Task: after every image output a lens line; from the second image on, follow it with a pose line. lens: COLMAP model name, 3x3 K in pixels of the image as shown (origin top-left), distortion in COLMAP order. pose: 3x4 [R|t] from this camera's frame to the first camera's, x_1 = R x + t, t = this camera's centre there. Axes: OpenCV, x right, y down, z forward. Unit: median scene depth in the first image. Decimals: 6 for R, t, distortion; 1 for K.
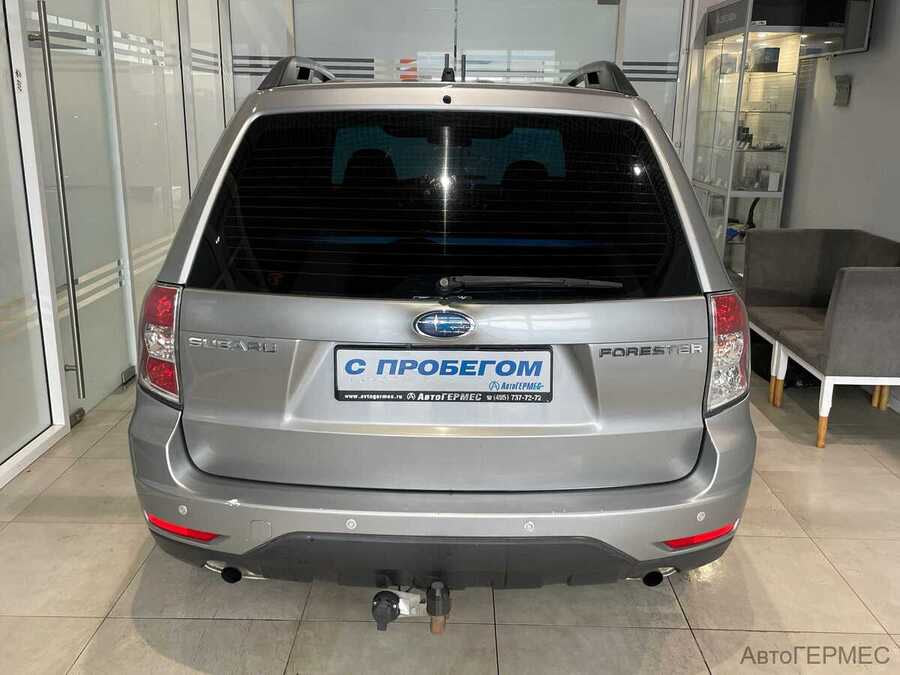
lens RADIAL K [[837.9, 0, 452.6], [0, 837.9, 332.0], [0, 0, 1]] dist [0.036265, 0.000000]
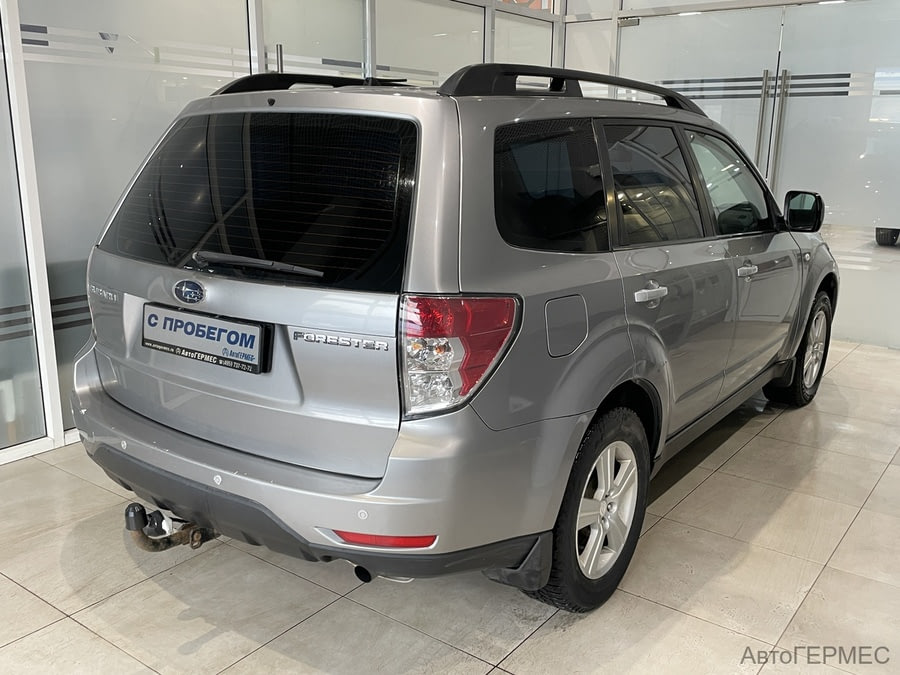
lens RADIAL K [[837.9, 0, 449.0], [0, 837.9, 338.5], [0, 0, 1]] dist [0.036265, 0.000000]
pose [[0.805964, 0.133147, -0.576796, 0.944319], [-0.146342, 0.988948, 0.023803, -0.024850], [0.573590, 0.065225, 0.816542, 0.246941]]
